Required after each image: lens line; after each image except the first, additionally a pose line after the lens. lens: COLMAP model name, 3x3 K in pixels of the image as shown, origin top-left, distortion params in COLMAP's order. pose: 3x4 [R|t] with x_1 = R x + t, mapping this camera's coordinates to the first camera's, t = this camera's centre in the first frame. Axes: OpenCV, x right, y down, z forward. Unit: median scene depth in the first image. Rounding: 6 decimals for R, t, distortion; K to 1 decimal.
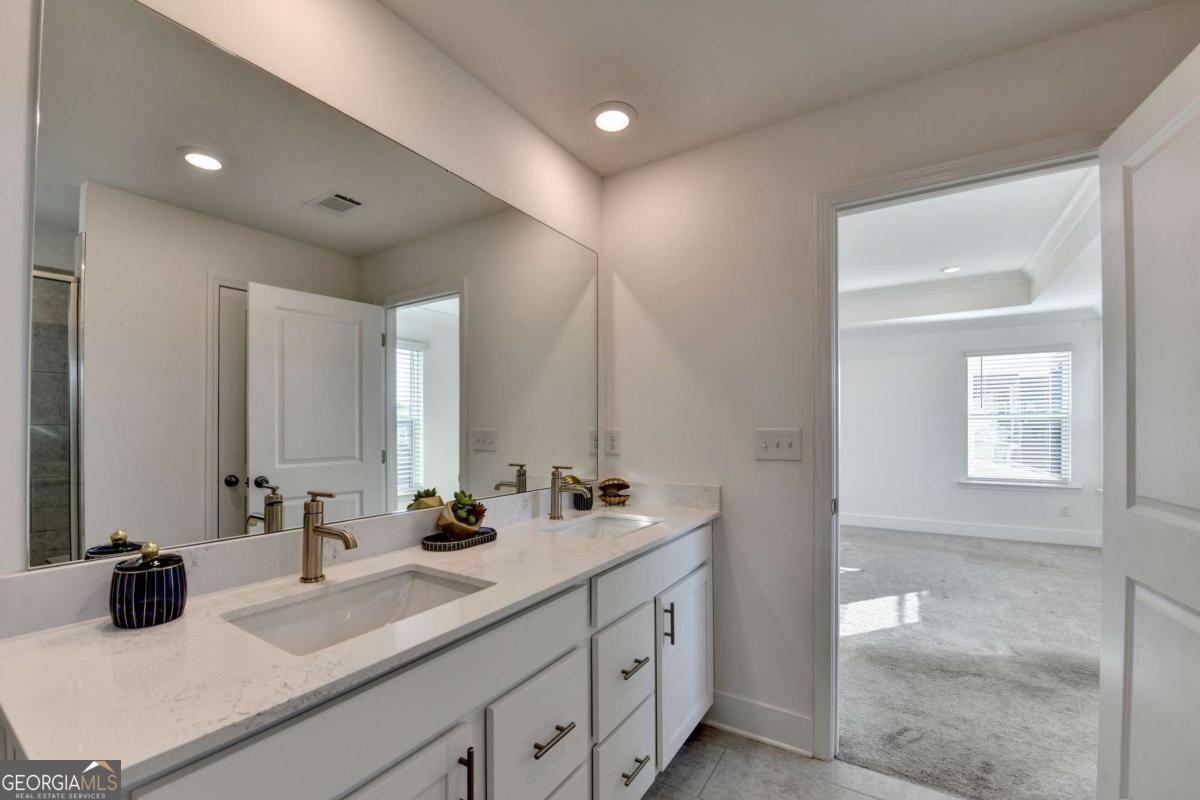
lens RADIAL K [[504.4, 0, 582.8], [0, 504.4, 429.2], [0, 0, 1]] dist [-0.011152, -0.003287]
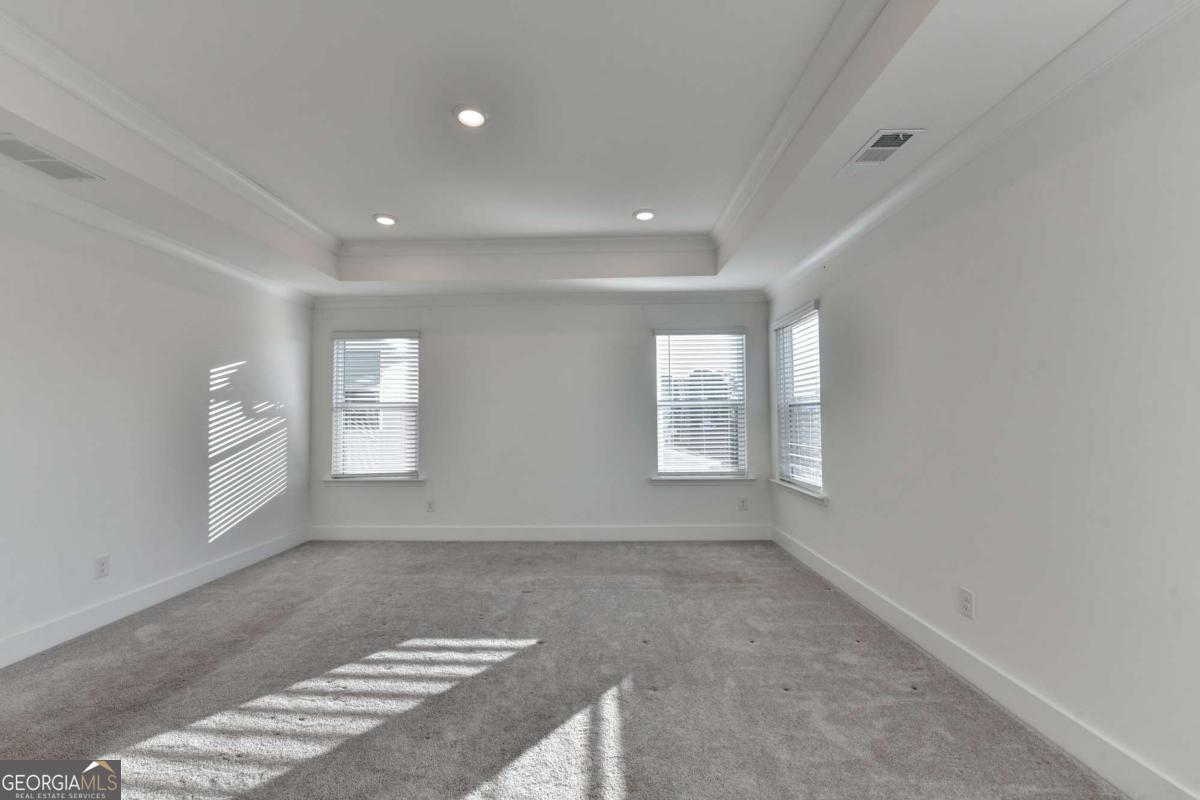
lens RADIAL K [[504.4, 0, 599.4], [0, 504.4, 404.1], [0, 0, 1]] dist [-0.011152, -0.003287]
pose [[0.838346, 0.007948, 0.545080, 0.247539], [0.009154, 0.999547, -0.028653, 0.000771], [-0.545062, 0.029011, 0.837894, 0.382962]]
